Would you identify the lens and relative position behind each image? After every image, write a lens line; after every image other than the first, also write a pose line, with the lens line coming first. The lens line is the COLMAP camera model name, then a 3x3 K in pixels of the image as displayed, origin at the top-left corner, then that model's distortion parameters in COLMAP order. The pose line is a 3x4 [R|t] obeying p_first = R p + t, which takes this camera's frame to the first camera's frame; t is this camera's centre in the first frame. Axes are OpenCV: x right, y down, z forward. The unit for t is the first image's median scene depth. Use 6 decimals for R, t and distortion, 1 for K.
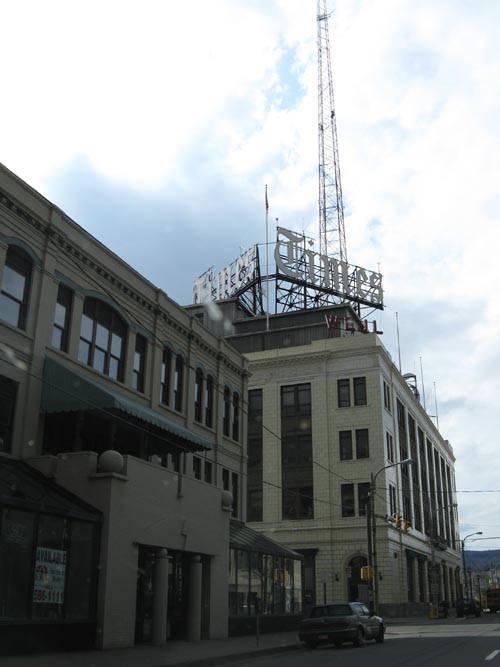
lens RADIAL K [[695.7, 0, 250.0], [0, 695.7, 333.5], [0, 0, 1]] dist [-0.233143, 0.247191]
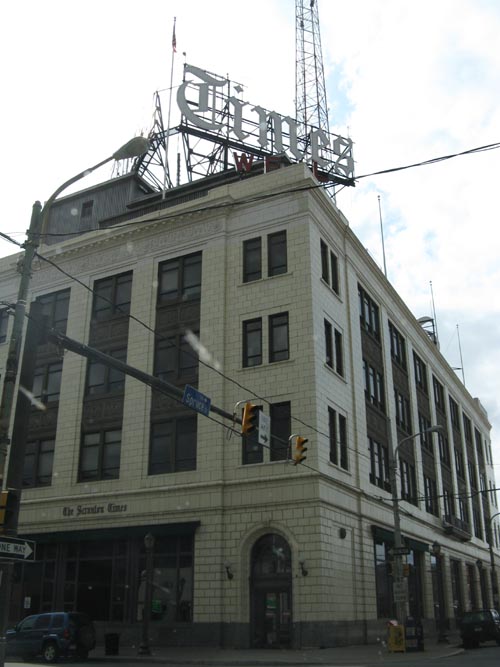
lens RADIAL K [[695.7, 0, 250.0], [0, 695.7, 333.5], [0, 0, 1]] dist [-0.233143, 0.247191]
pose [[0.996075, -0.040684, -0.078613, 0.149034], [0.038979, 0.998973, -0.023101, 0.136418], [0.079472, 0.019946, 0.996638, 0.338747]]
